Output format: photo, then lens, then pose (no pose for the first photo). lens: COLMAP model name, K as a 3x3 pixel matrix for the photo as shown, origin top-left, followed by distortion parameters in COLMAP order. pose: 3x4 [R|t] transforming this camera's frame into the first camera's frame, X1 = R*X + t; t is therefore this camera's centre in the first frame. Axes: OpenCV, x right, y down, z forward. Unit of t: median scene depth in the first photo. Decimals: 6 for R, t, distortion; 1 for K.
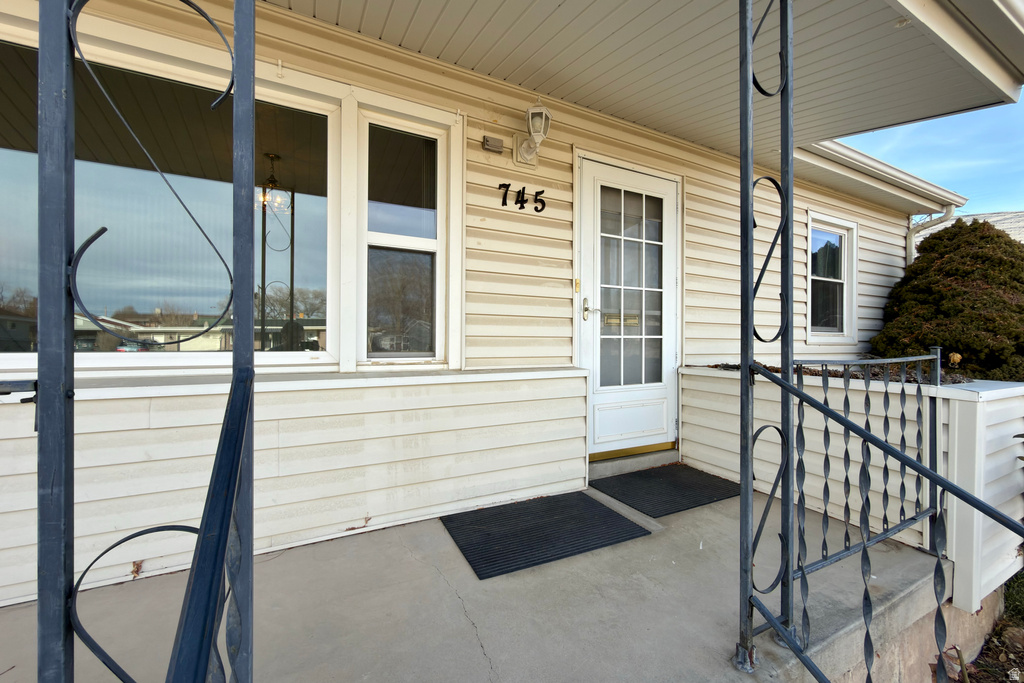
lens RADIAL K [[407.5, 0, 514.8], [0, 407.5, 343.9], [0, 0, 1]] dist [0.002162, -0.000232]
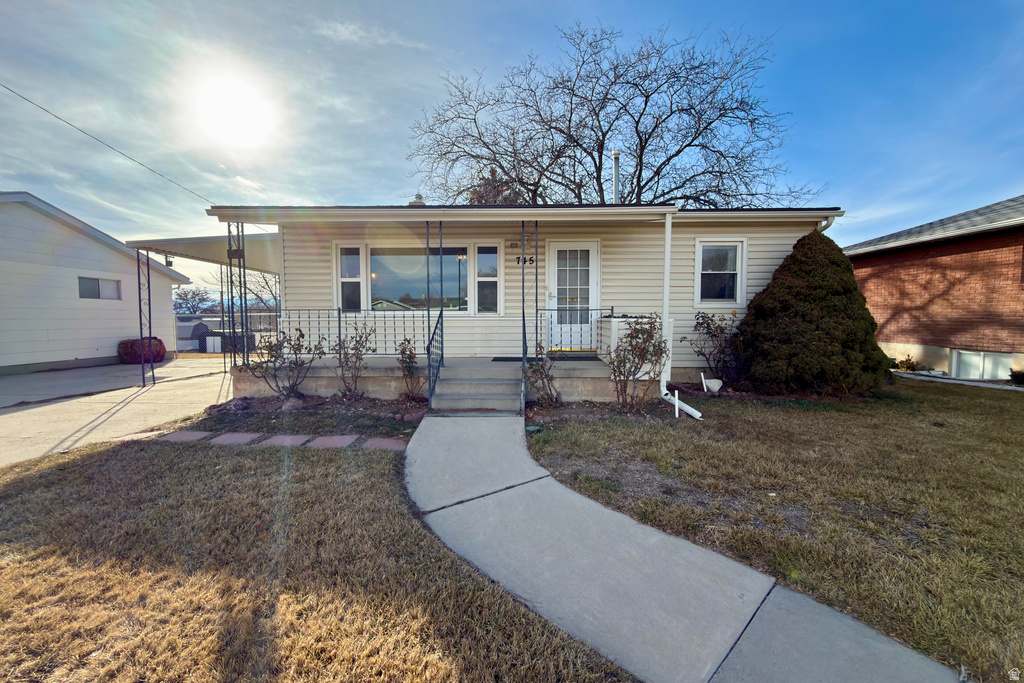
lens RADIAL K [[407.5, 0, 510.8], [0, 407.5, 340.6], [0, 0, 1]] dist [0.002162, -0.000232]
pose [[0.875122, 0.022110, -0.483397, 1.489525], [0.000622, 0.998903, 0.046816, 0.101868], [0.483902, -0.041271, 0.874148, -1.831901]]
